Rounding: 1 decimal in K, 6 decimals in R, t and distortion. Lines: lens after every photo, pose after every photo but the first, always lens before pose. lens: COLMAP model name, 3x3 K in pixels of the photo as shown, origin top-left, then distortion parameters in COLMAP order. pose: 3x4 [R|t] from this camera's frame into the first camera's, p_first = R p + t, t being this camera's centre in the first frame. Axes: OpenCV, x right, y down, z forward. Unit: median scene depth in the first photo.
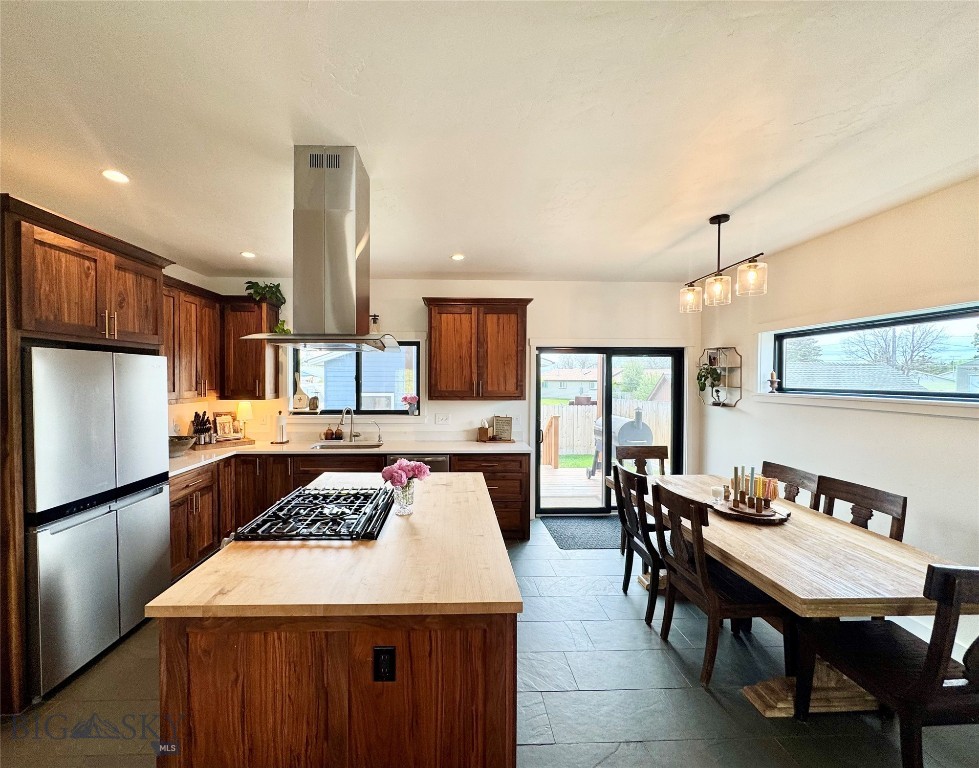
lens RADIAL K [[407.8, 0, 464.9], [0, 407.8, 383.6], [0, 0, 1]] dist [-0.006013, 0.001523]
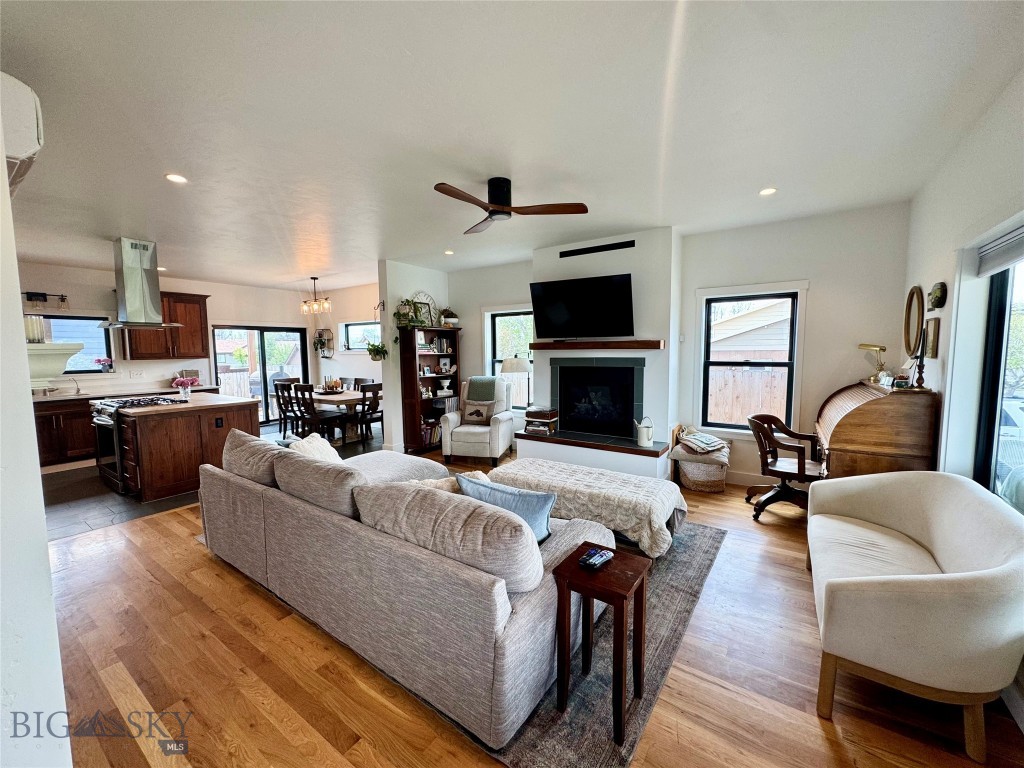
lens RADIAL K [[405.7, 0, 512.6], [0, 405.7, 381.2], [0, 0, 1]] dist [-0.002354, 0.000102]
pose [[0.586910, -0.075193, 0.806153, -0.493554], [0.026315, 0.996924, 0.073829, 0.048645], [-0.809224, -0.022117, 0.587083, -1.010758]]
